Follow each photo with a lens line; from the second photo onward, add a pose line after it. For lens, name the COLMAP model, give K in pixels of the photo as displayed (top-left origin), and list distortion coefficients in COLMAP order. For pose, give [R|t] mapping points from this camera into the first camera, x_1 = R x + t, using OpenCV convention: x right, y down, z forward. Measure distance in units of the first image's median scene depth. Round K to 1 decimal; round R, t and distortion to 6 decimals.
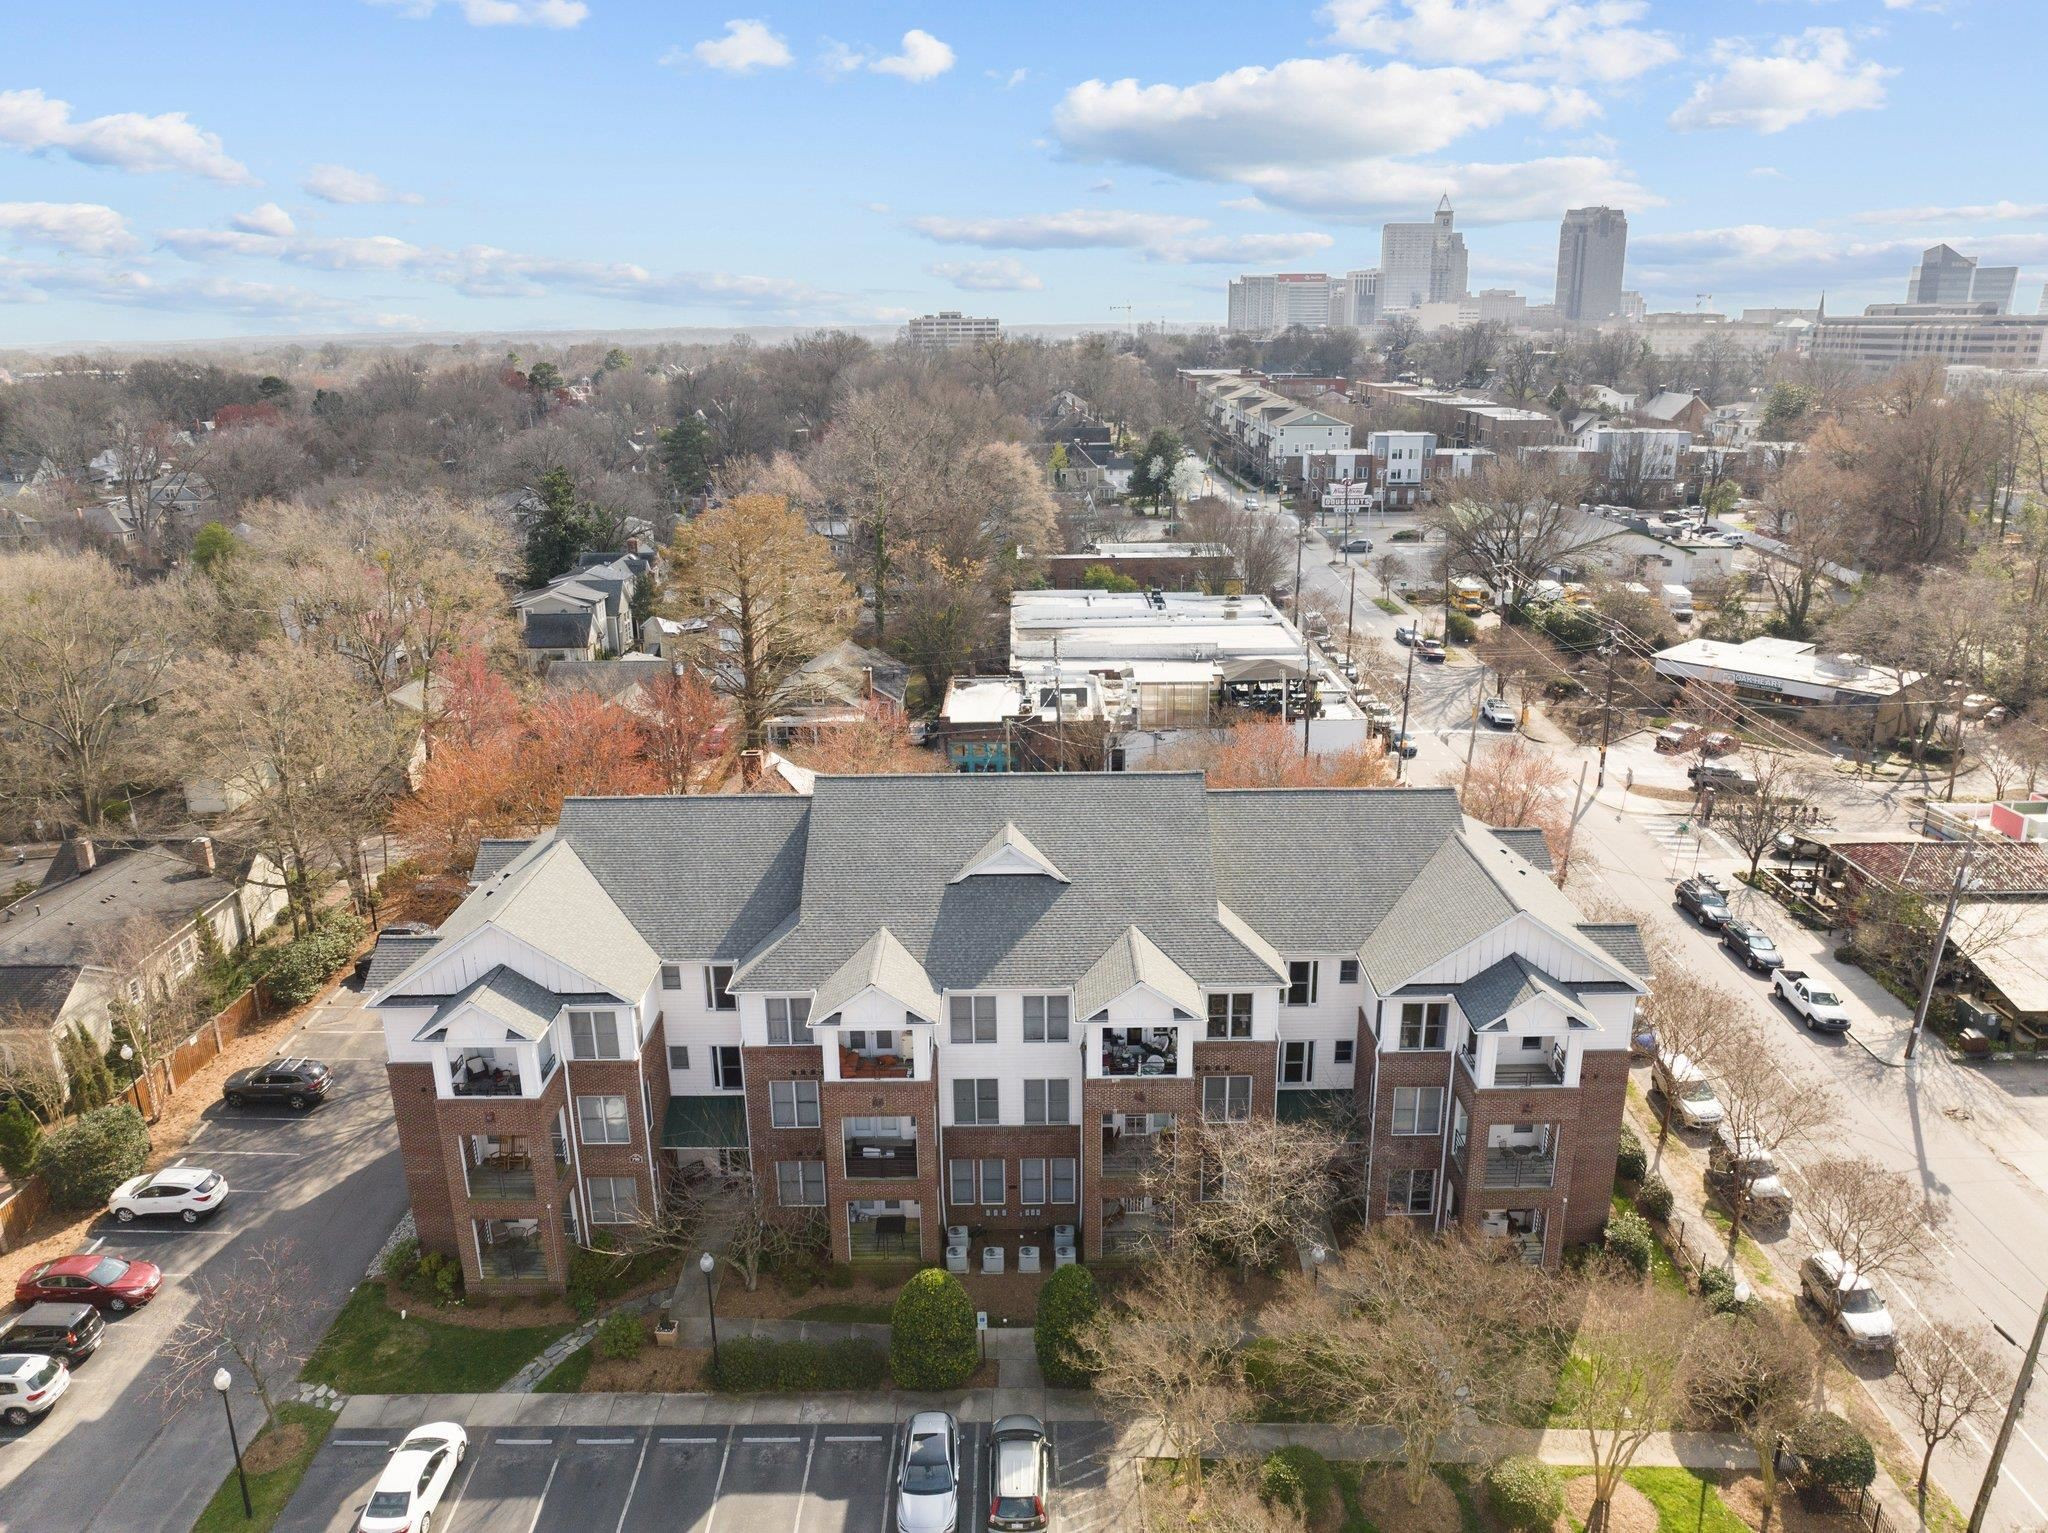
lens RADIAL K [[1432.6, 0, 1037.5], [0, 1432.6, 769.2], [0, 0, 1]] dist [-0.042498, 0.016119]
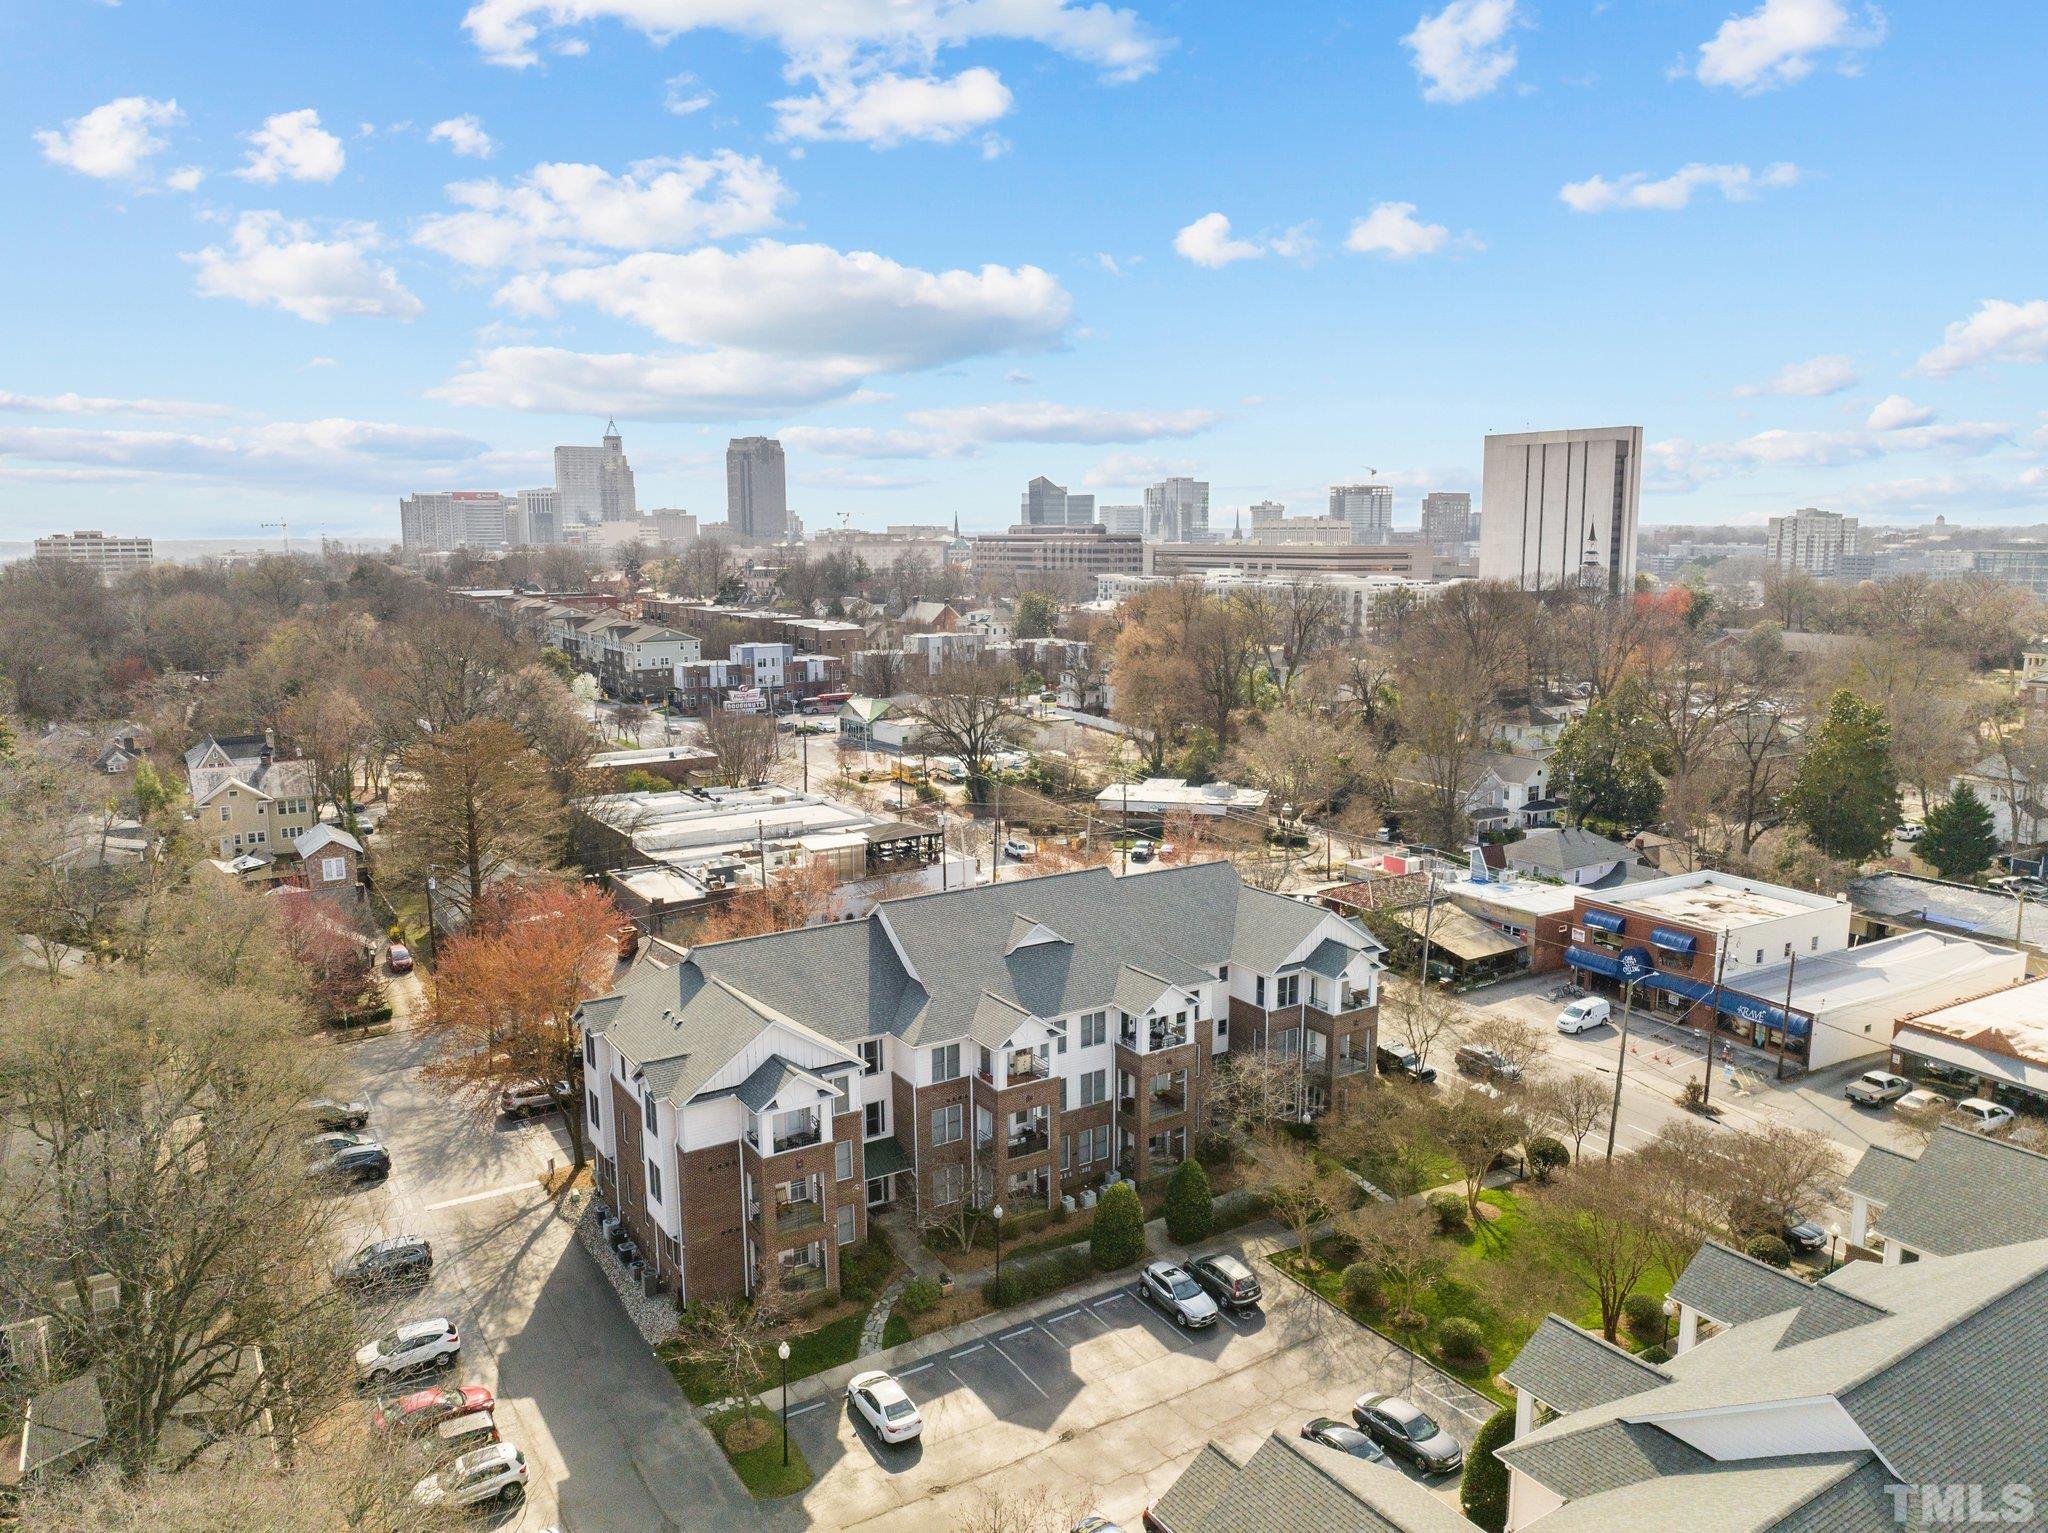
lens RADIAL K [[1434.7, 0, 1031.0], [0, 1434.7, 768.1], [0, 0, 1]] dist [-0.045463, 0.015293]
pose [[0.846015, -0.081183, 0.526942, -0.699903], [0.155742, 0.982862, -0.098622, 0.034507], [-0.509905, 0.165503, 0.844160, -0.252044]]
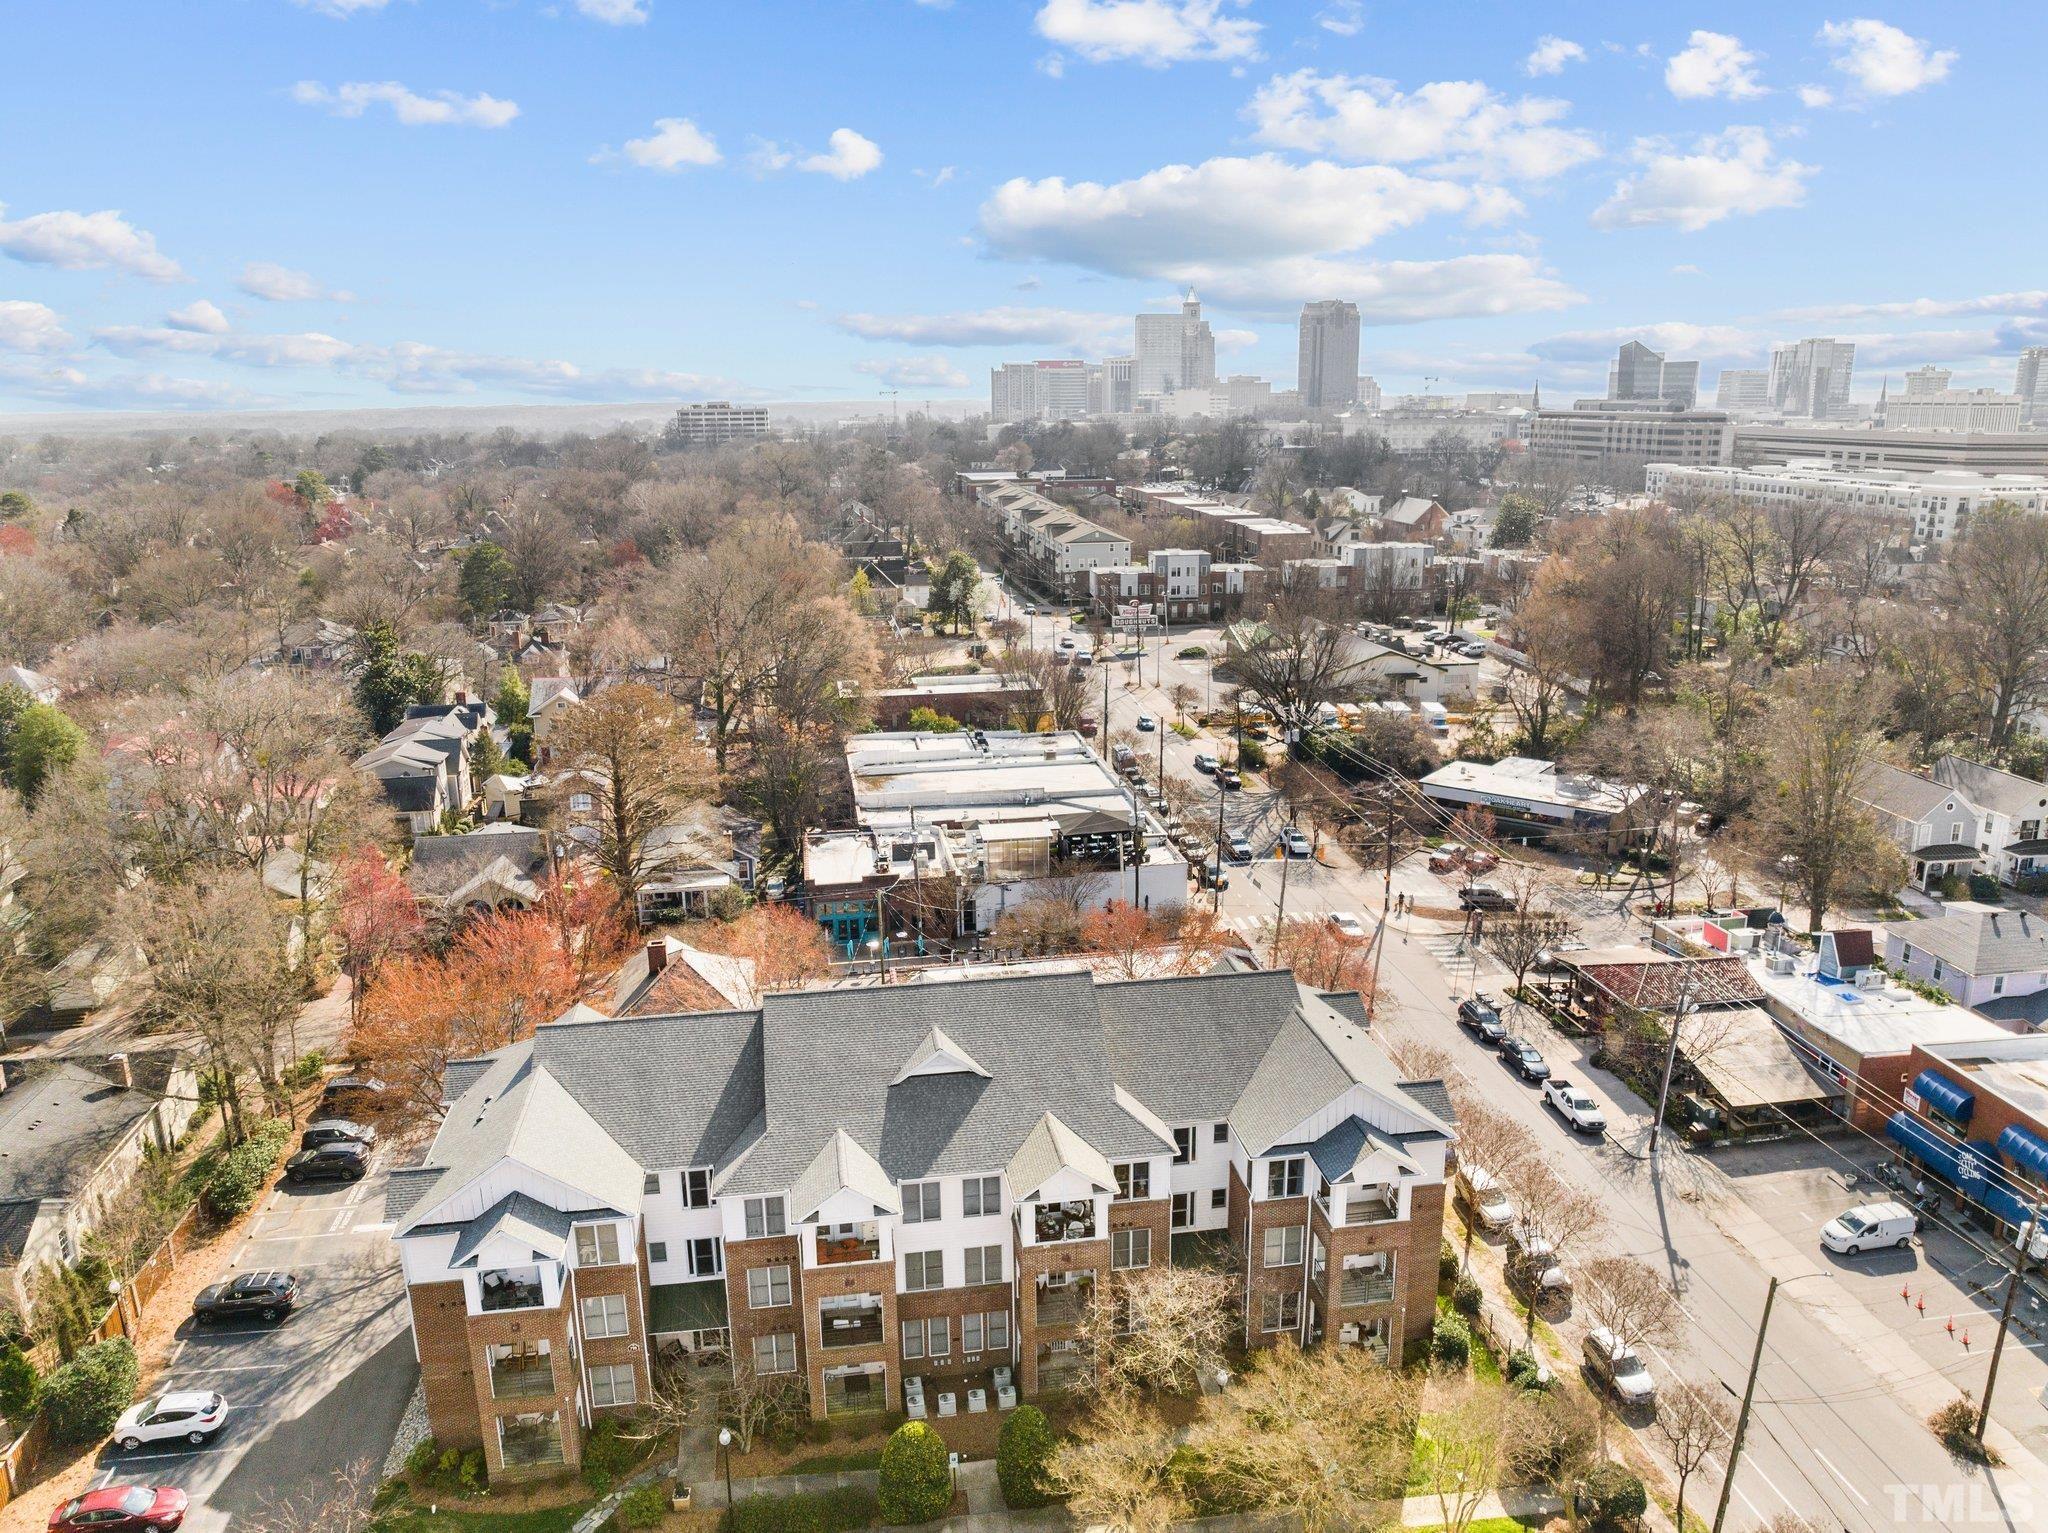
lens RADIAL K [[1434.7, 0, 1033.4], [0, 1434.7, 770.1], [0, 0, 1]] dist [-0.045463, 0.015293]
pose [[0.987510, -0.040157, 0.152352, -0.100806], [0.047675, 0.997802, -0.046021, -0.105531], [-0.150169, 0.052709, 0.987254, -0.176284]]
